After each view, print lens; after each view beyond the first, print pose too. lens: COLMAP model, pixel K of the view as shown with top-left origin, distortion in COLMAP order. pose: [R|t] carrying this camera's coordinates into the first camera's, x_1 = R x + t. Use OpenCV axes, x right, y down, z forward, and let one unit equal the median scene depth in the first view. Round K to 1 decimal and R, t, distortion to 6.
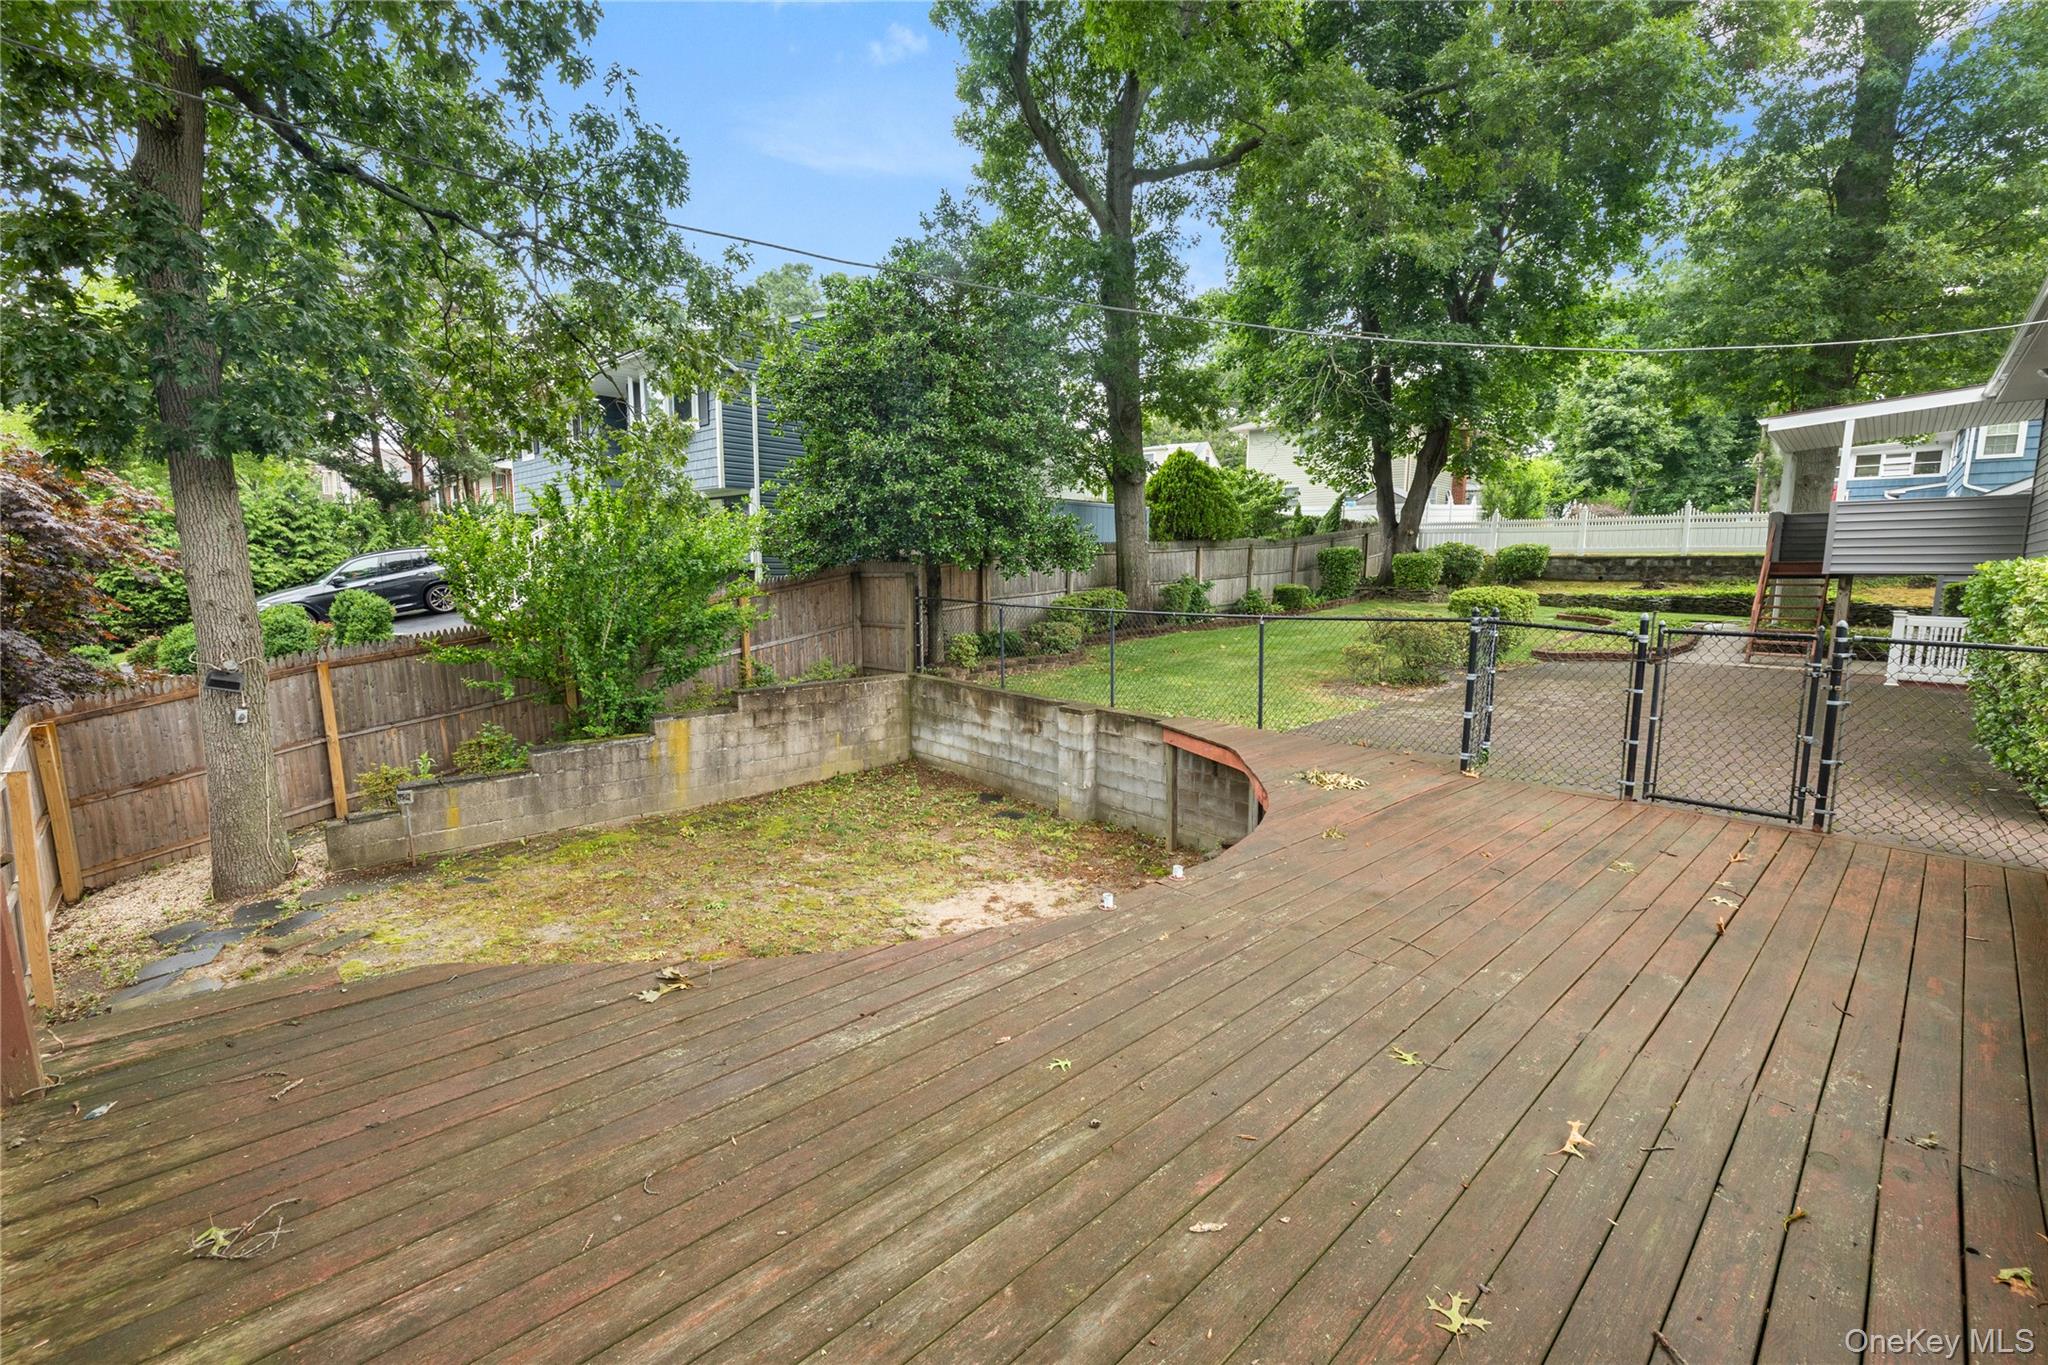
lens RADIAL K [[864.0, 0, 1013.2], [0, 864.0, 691.4], [0, 0, 1]] dist [0.001018, -0.000535]
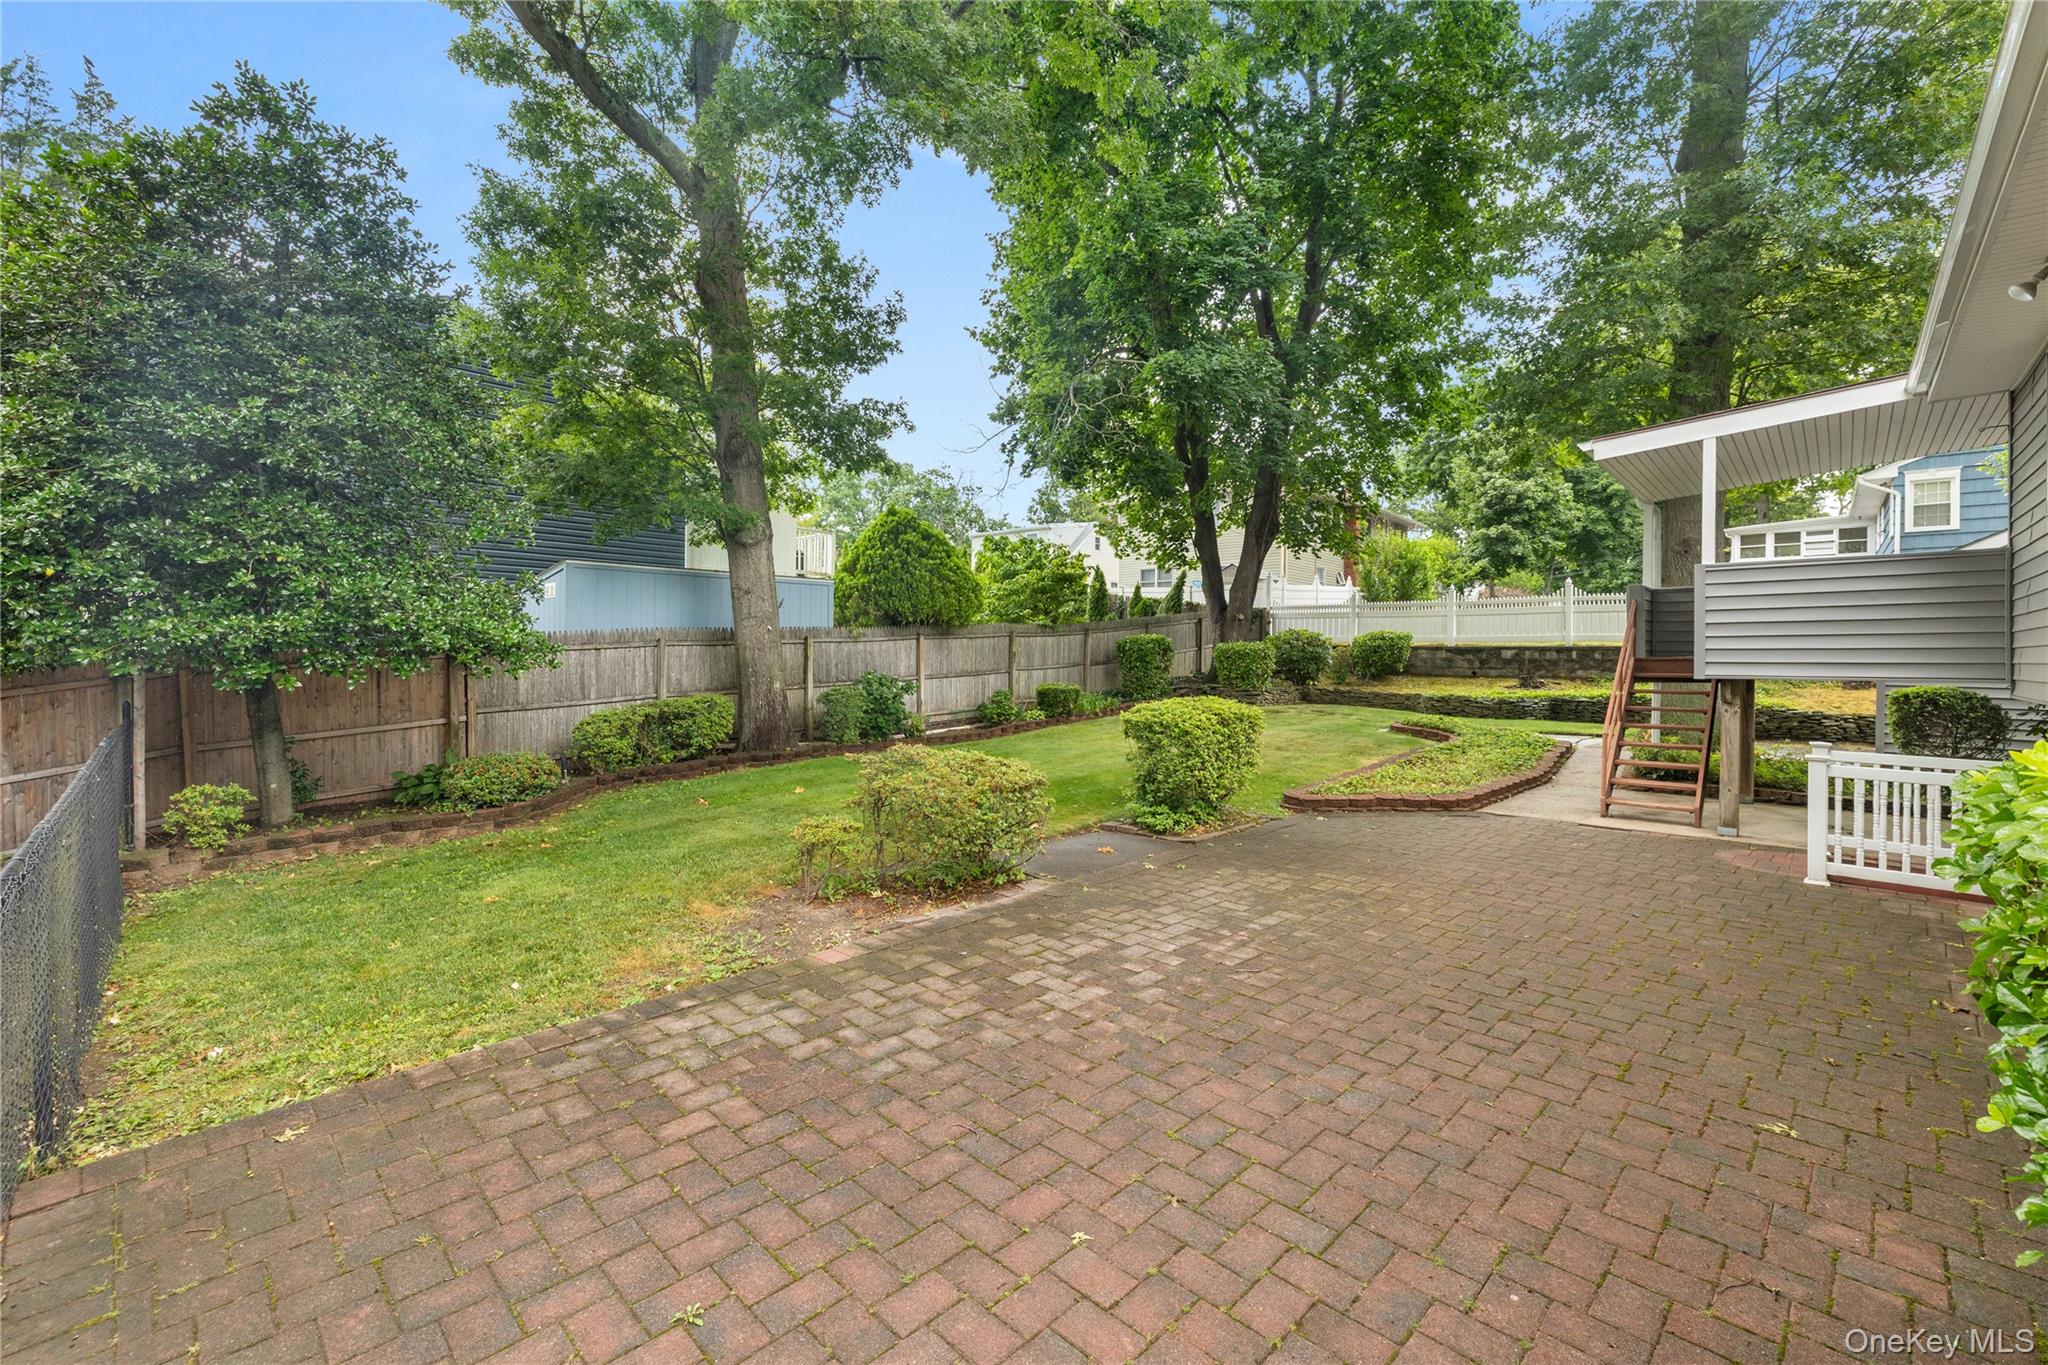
lens RADIAL K [[864.0, 0, 1020.7], [0, 864.0, 670.5], [0, 0, 1]] dist [0.001018, -0.000535]
pose [[0.999515, -0.000881, 0.031114, 0.230168], [0.004684, 0.992472, -0.122381, -0.036522], [-0.030772, 0.122467, 0.991995, 0.211678]]
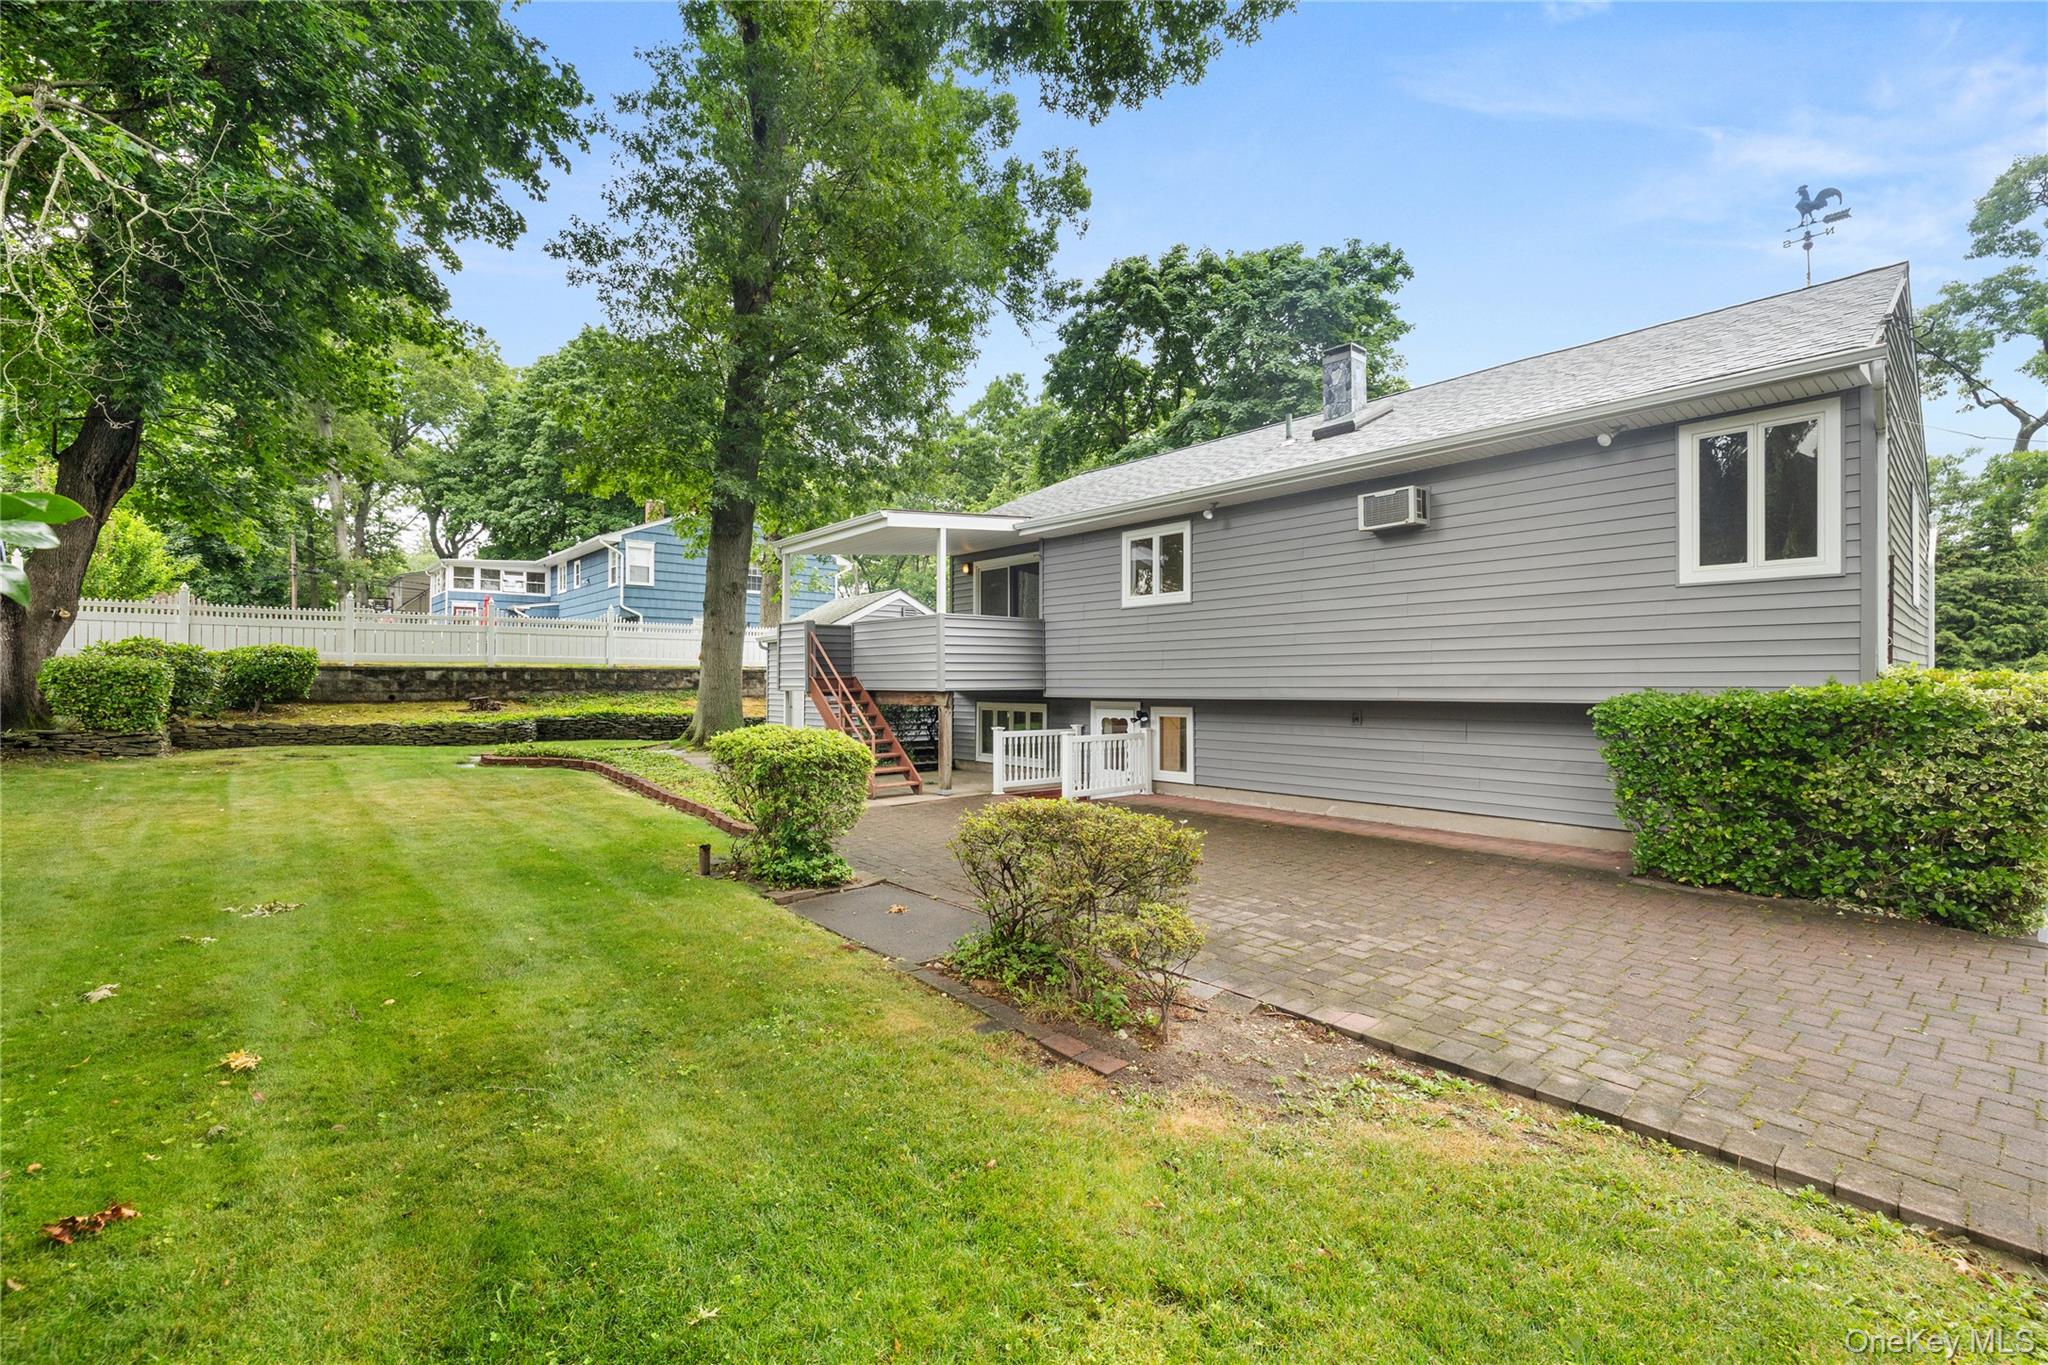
lens RADIAL K [[864.0, 0, 1004.4], [0, 864.0, 681.9], [0, 0, 1]] dist [0.001018, -0.000535]
pose [[0.073600, -0.009019, 0.997247, 0.023088], [0.143050, 0.989714, -0.001607, -0.071351], [-0.986975, 0.142775, 0.074133, 0.457993]]
